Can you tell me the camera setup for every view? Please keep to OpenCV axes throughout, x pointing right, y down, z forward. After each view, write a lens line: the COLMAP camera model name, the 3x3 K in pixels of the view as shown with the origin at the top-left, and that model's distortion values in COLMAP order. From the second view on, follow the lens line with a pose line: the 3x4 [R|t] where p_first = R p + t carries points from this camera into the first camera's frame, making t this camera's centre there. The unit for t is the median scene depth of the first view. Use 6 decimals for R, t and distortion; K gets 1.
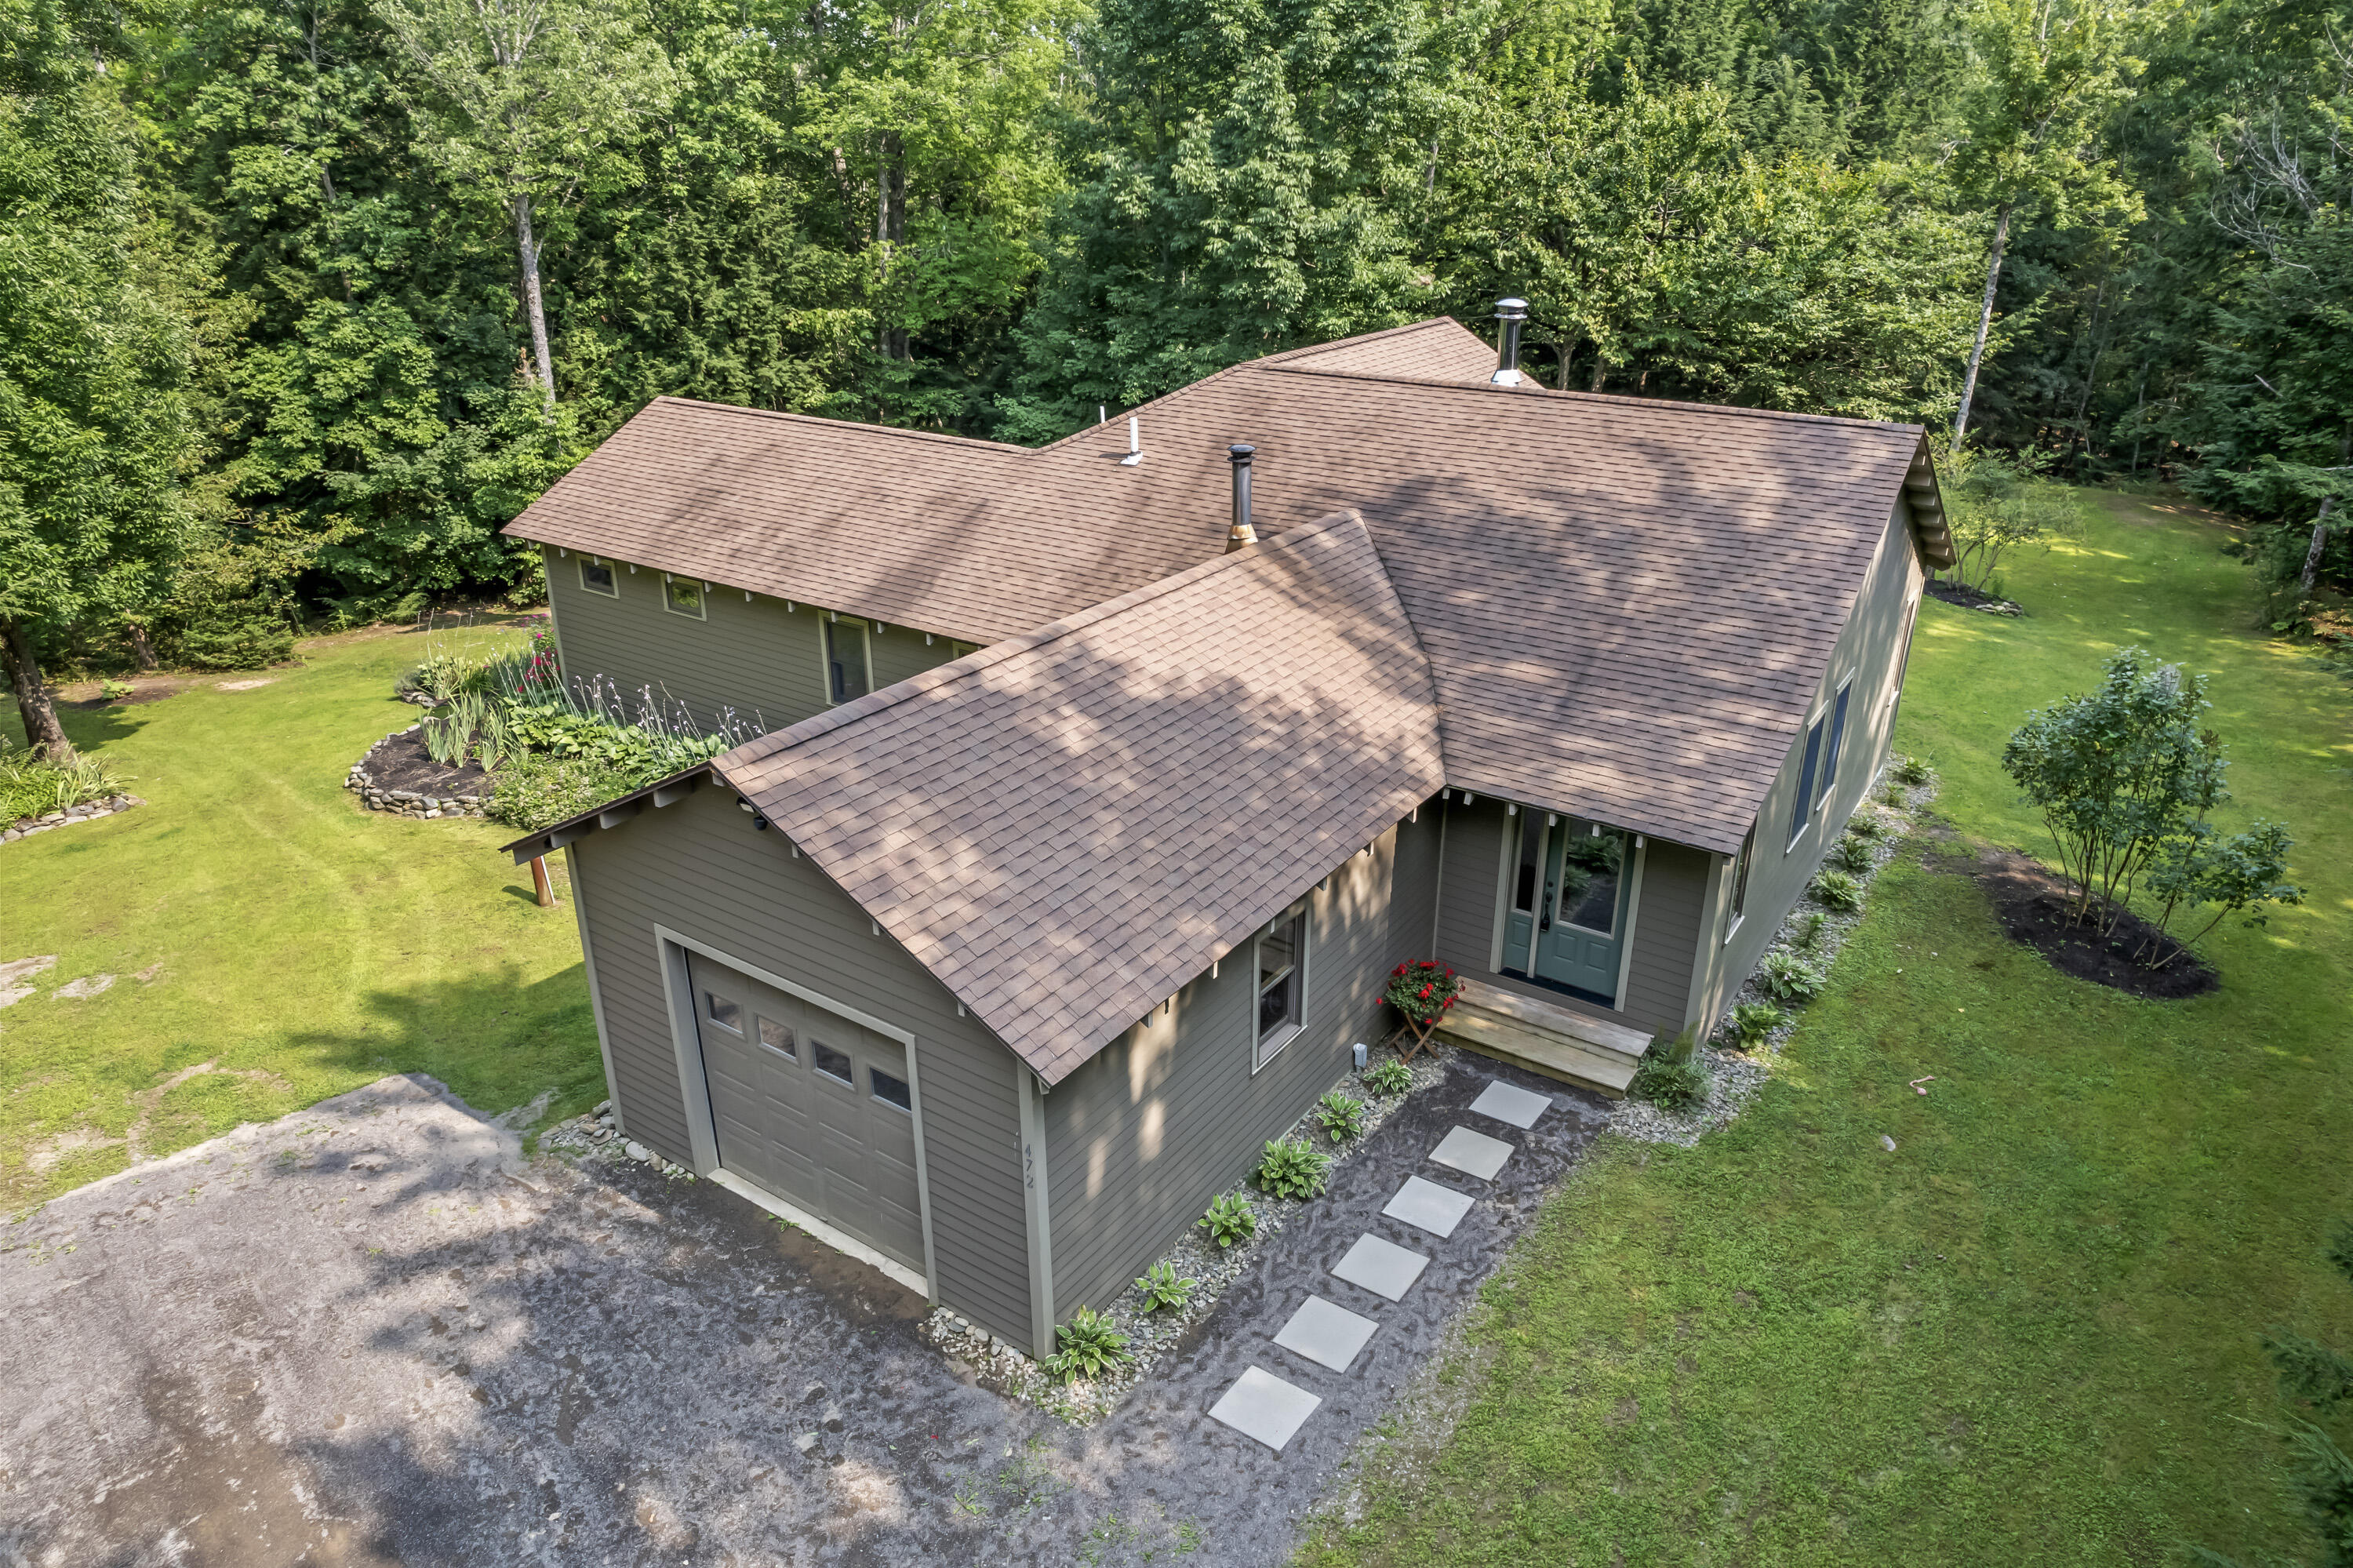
lens RADIAL K [[1526.5, 0, 1176.5], [0, 1526.5, 784.0], [0, 0, 1]] dist [-0.079736, 0.074251]
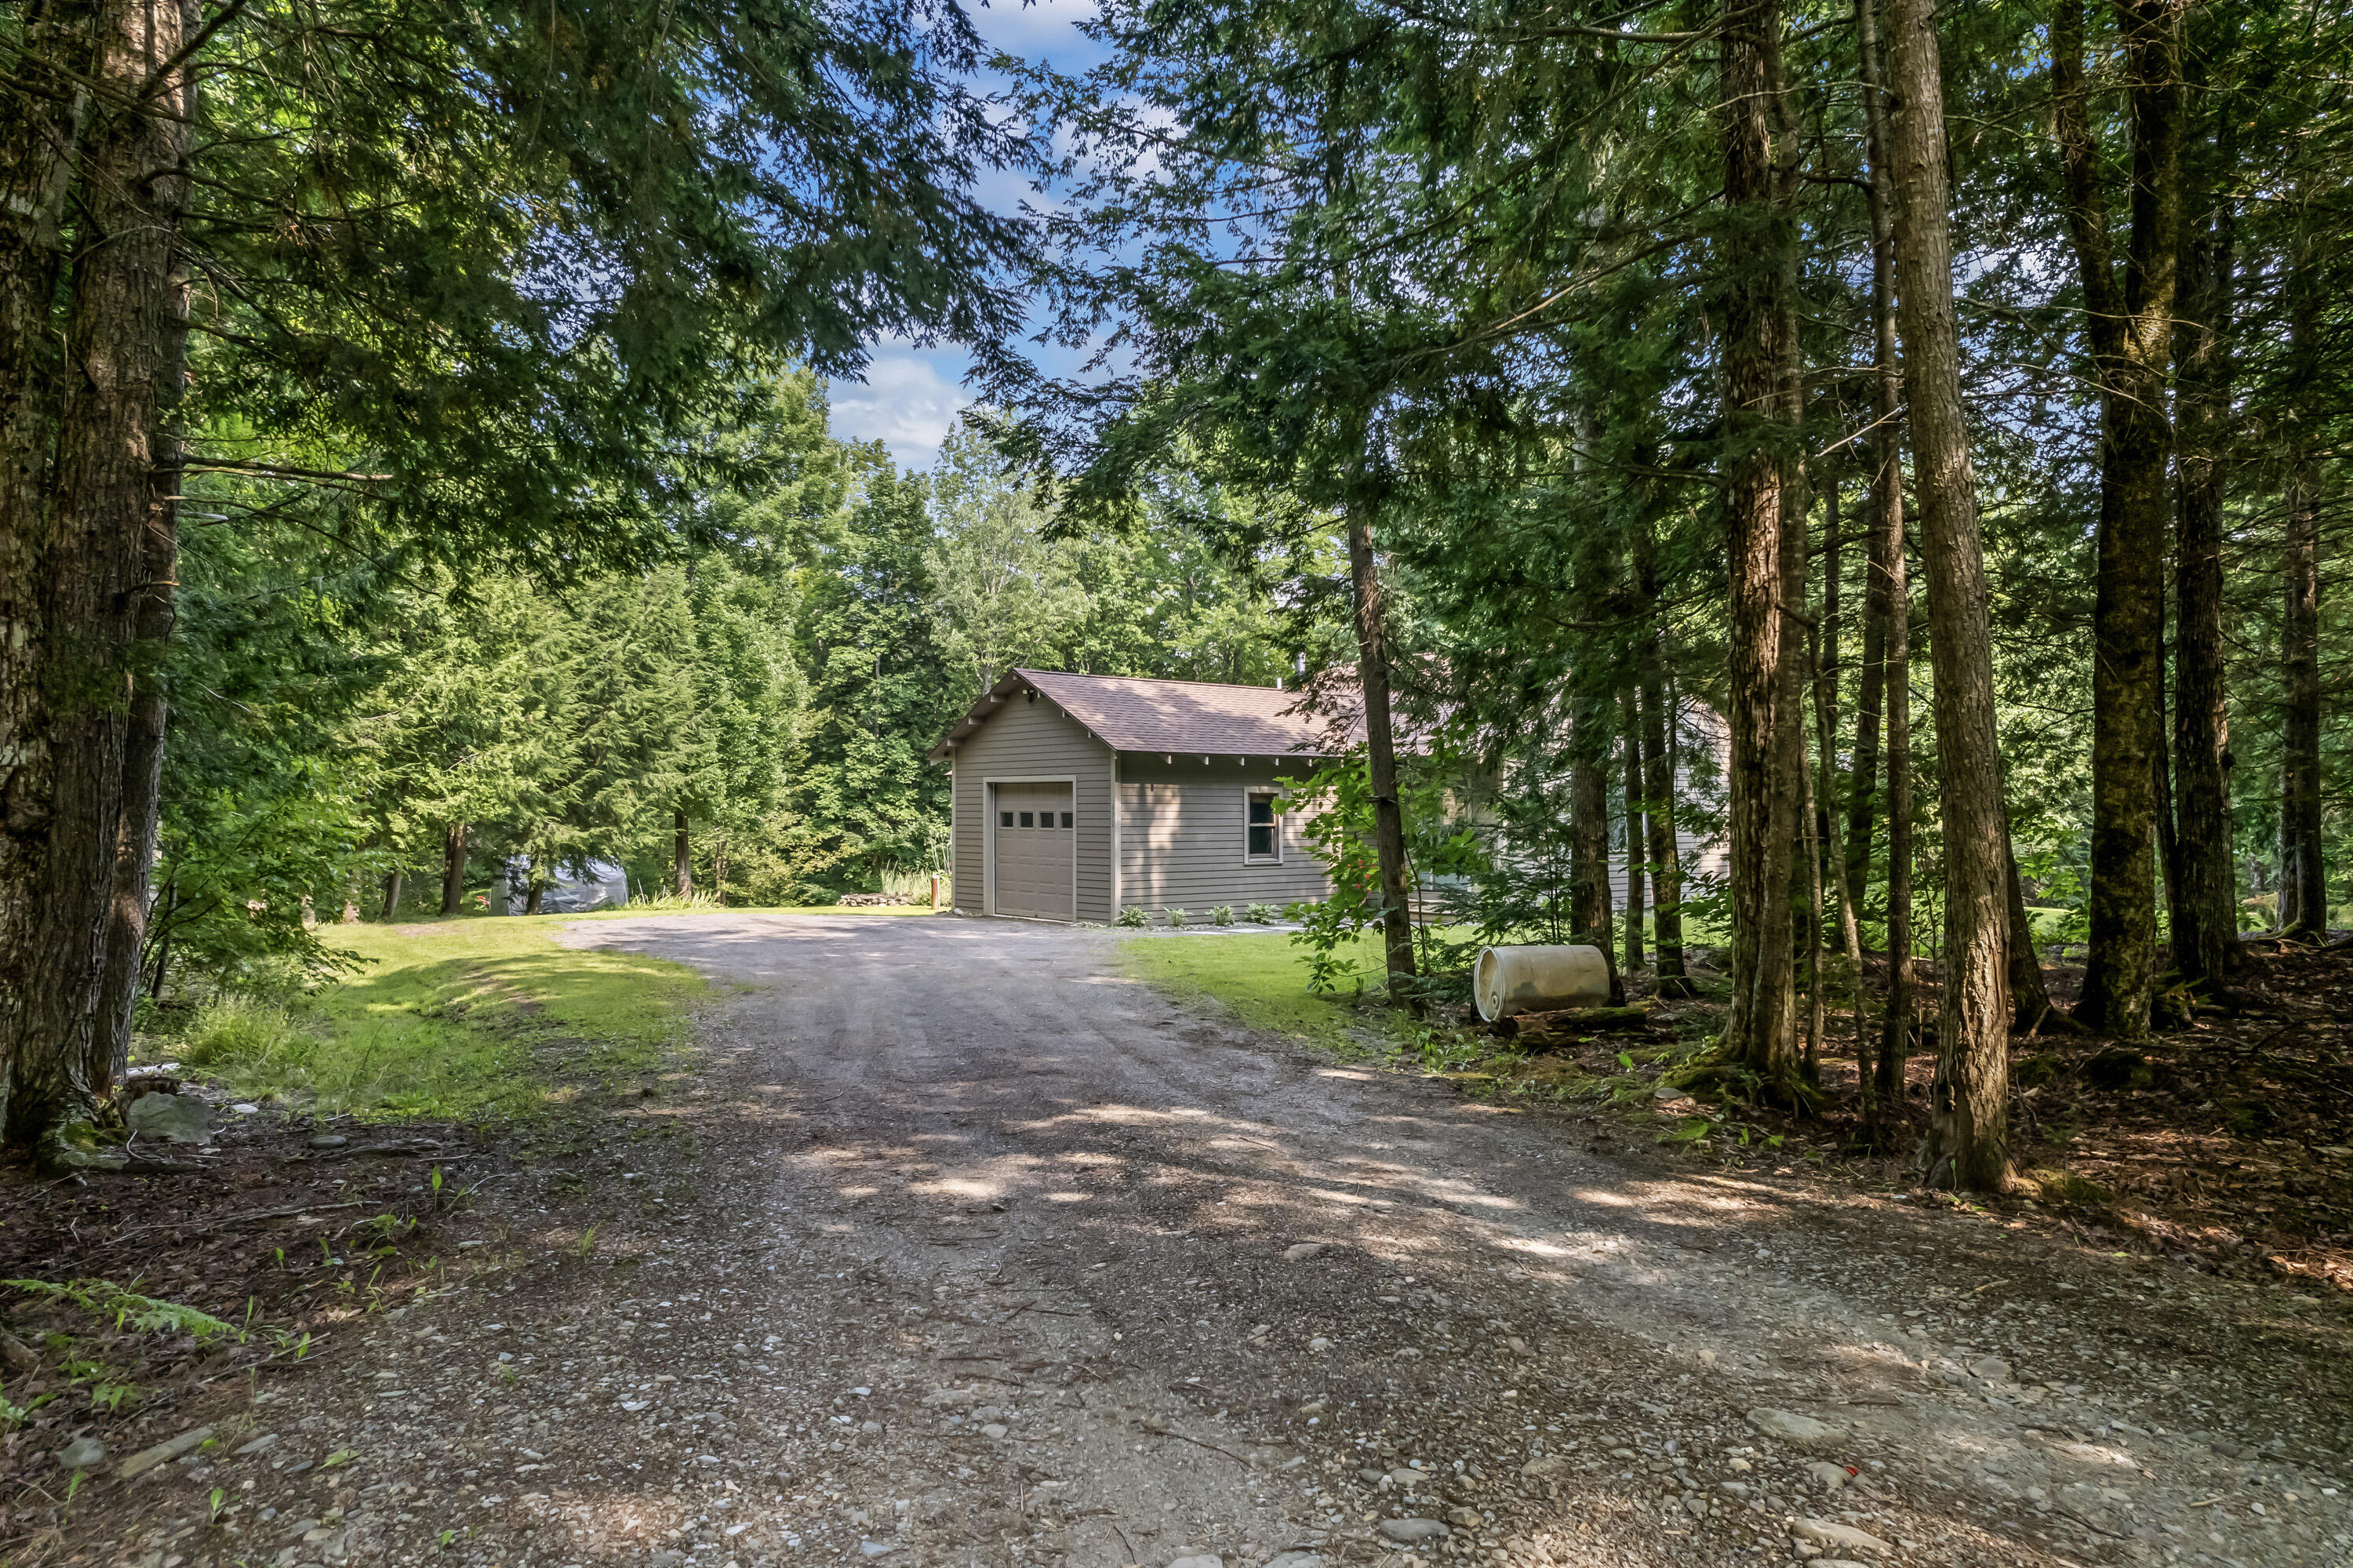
lens RADIAL K [[1508.4, 0, 1174.8], [0, 1508.4, 800.2], [0, 0, 1]] dist [-0.071816, 0.080513]
pose [[0.966173, -0.001003, -0.257894, 0.175779], [-0.105119, 0.911622, -0.397360, 0.360908], [0.235501, 0.411028, 0.880679, -0.323160]]
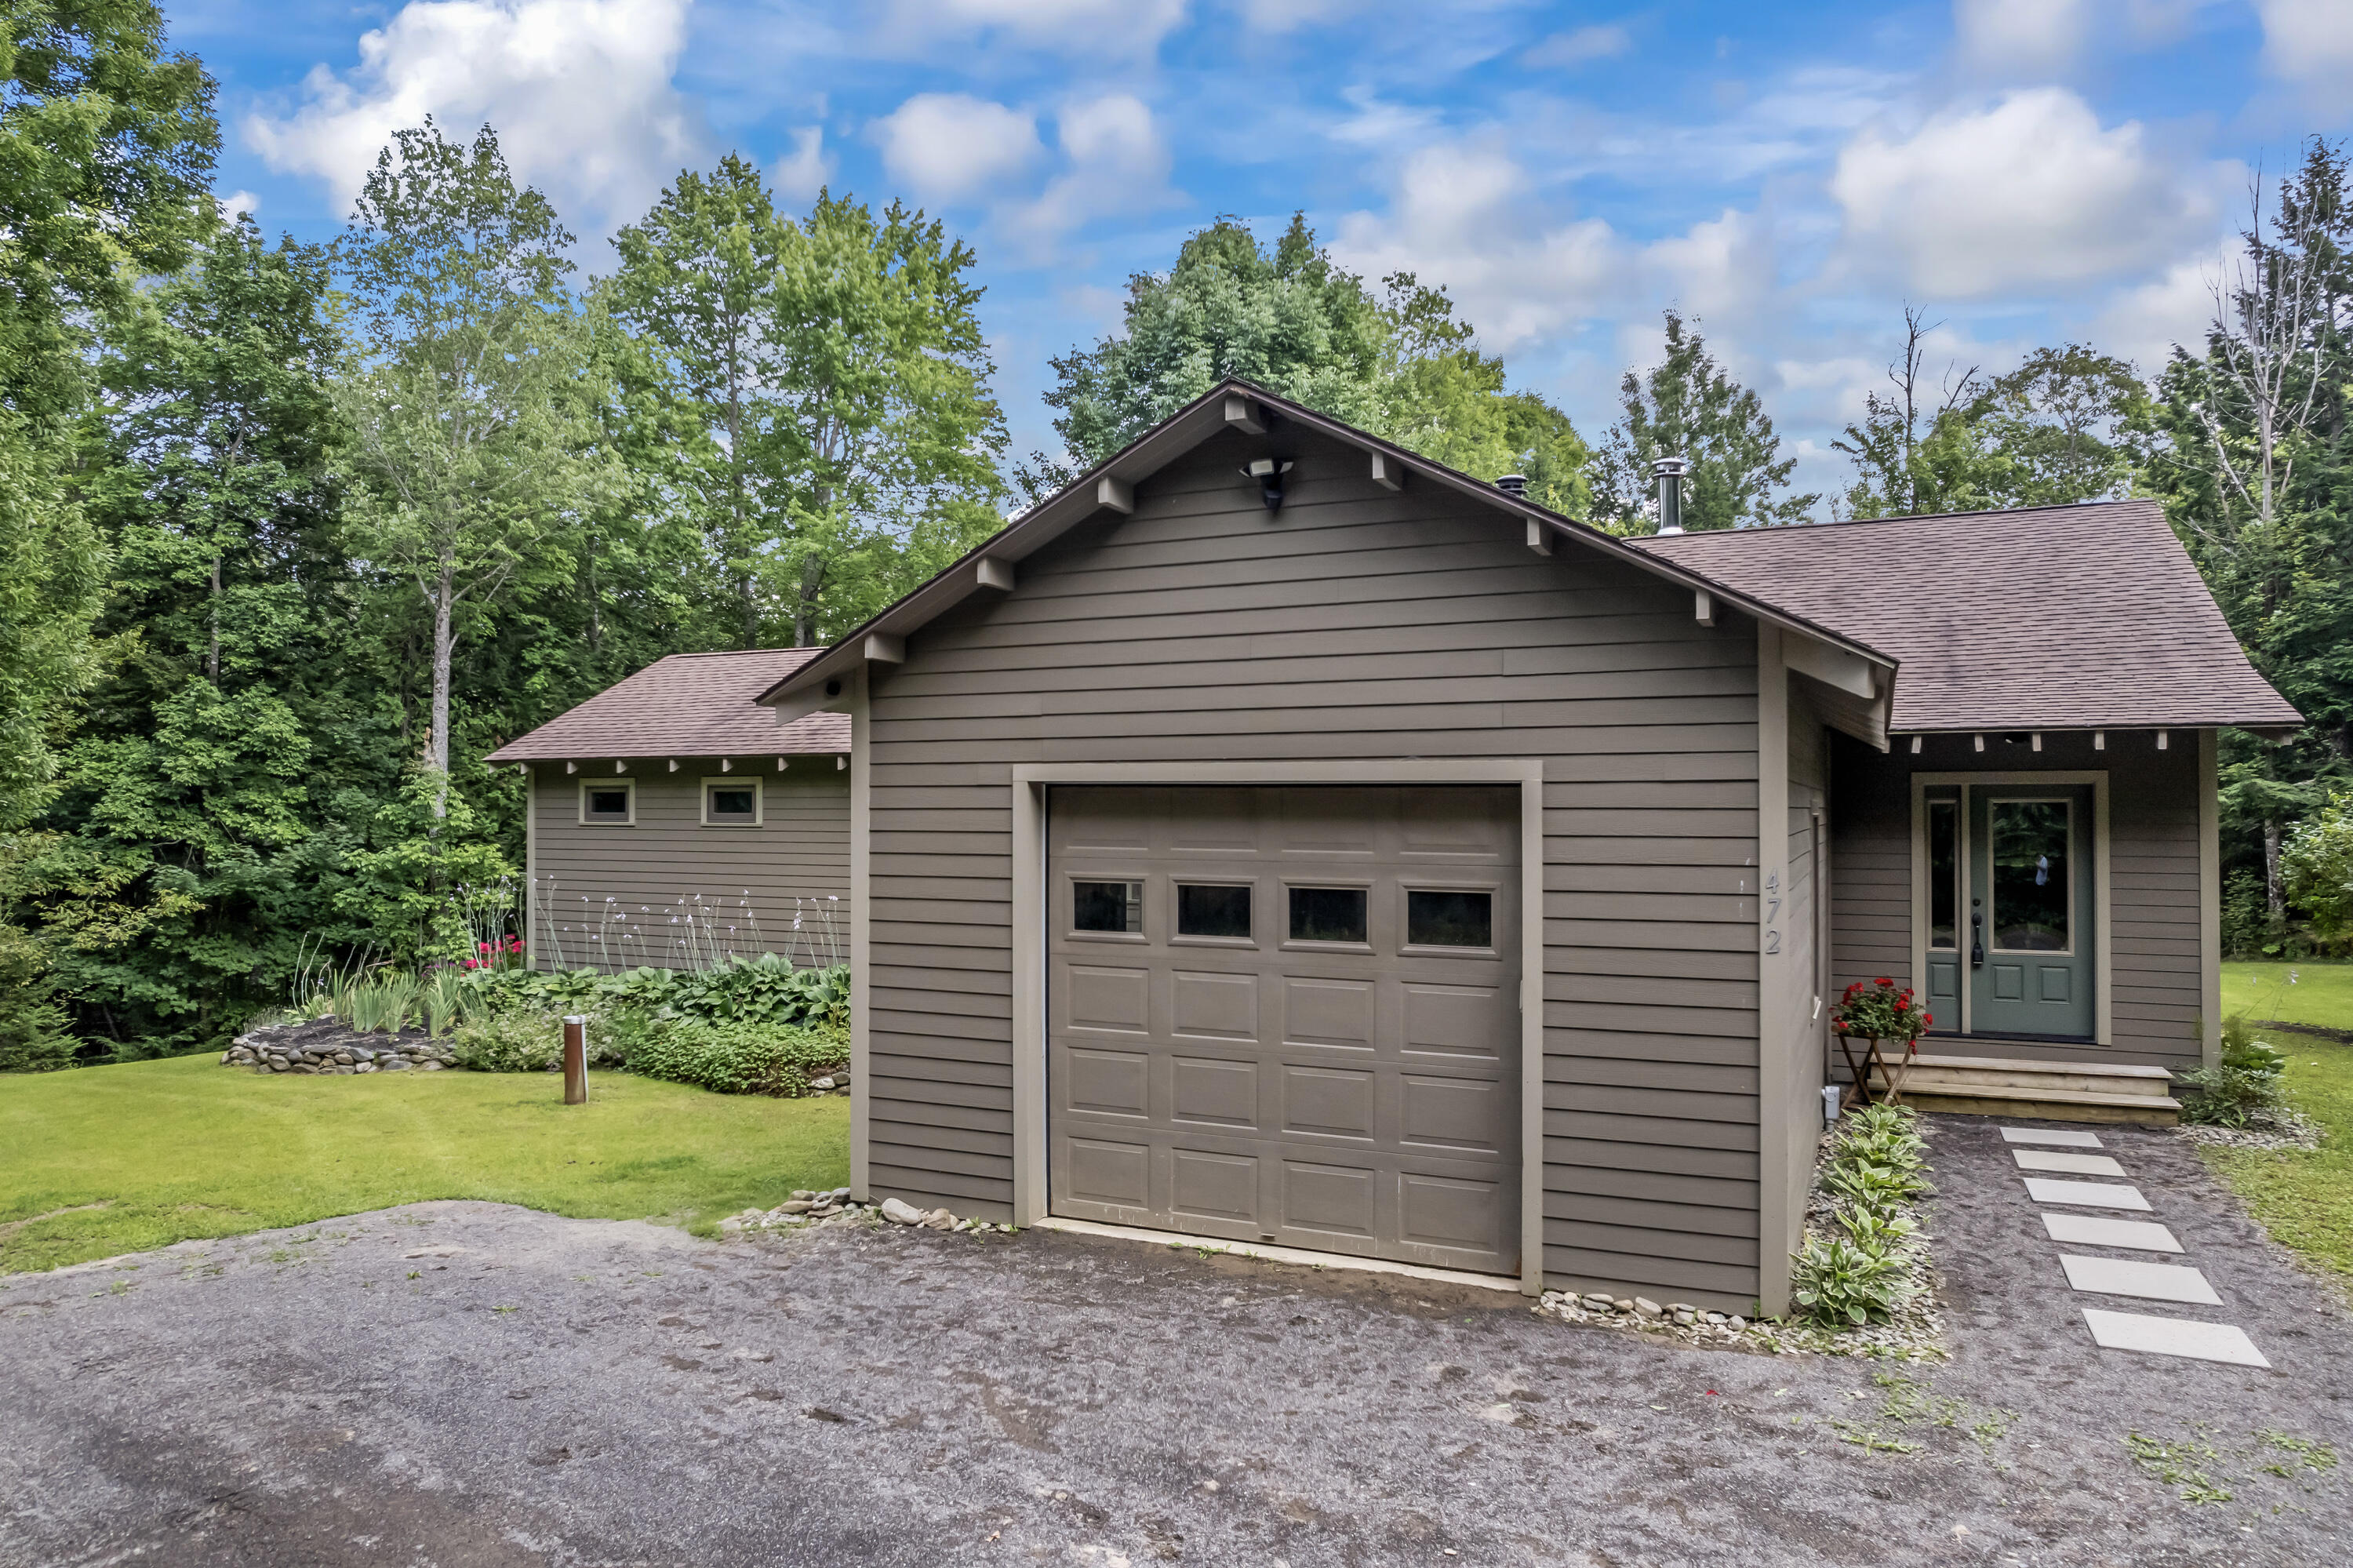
lens RADIAL K [[1526.5, 0, 1176.5], [0, 1526.5, 784.0], [0, 0, 1]] dist [-0.079736, 0.074251]
pose [[0.986489, 0.001325, 0.163823, -0.142656], [0.067273, 0.908496, -0.412442, 0.142854], [-0.149379, 0.417891, 0.896132, 0.143099]]
